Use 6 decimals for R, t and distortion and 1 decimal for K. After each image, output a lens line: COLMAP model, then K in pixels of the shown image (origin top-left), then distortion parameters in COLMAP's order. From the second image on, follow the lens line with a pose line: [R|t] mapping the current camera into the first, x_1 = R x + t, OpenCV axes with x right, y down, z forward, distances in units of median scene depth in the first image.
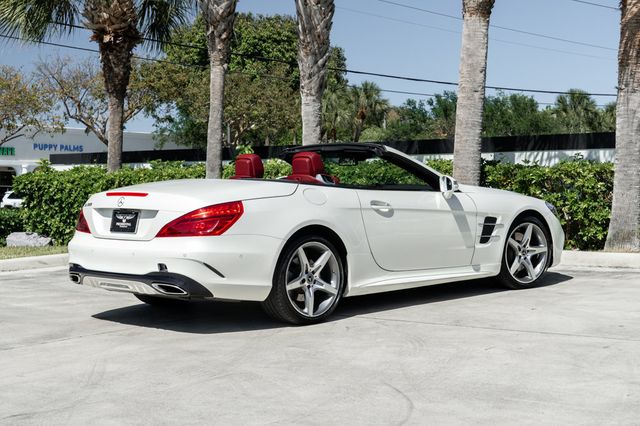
lens RADIAL K [[1071.7, 0, 333.0], [0, 1071.7, 213.3], [0, 0, 1]] dist [0.025501, 0.078420]
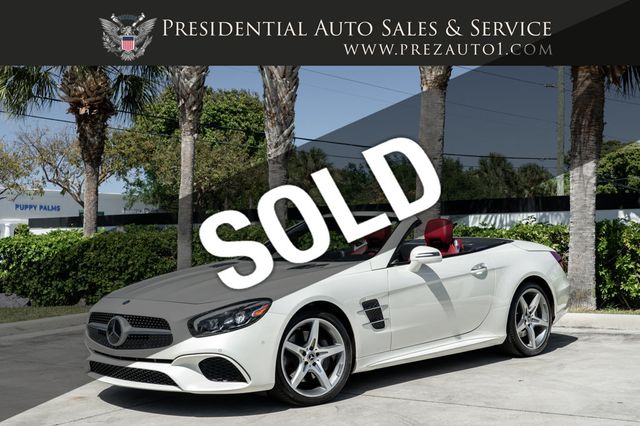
lens RADIAL K [[933.8, 0, 326.2], [0, 933.8, 222.5], [0, 0, 1]] dist [0.034856, 0.002882]
pose [[0.998789, -0.009993, 0.048165, -0.014880], [0.011978, 0.999083, -0.041101, -0.010696], [-0.047710, 0.041628, 0.997993, 0.064758]]
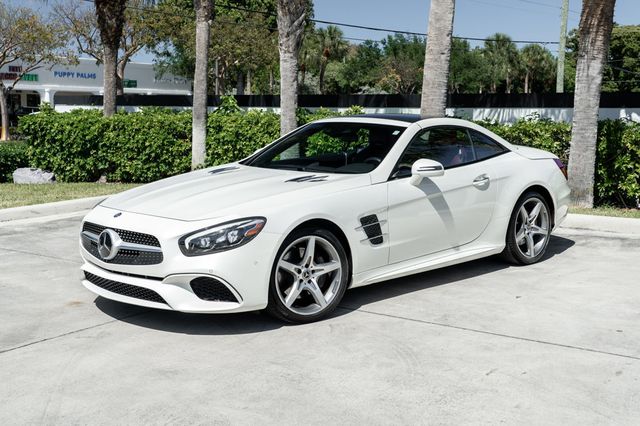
lens RADIAL K [[845.0, 0, 334.9], [0, 845.0, 203.6], [0, 0, 1]] dist [0.047436, 0.012384]
pose [[0.999136, 0.008218, 0.040736, -0.006266], [-0.011835, 0.995929, 0.089358, -0.029433], [-0.039836, -0.089763, 0.995166, 0.110134]]
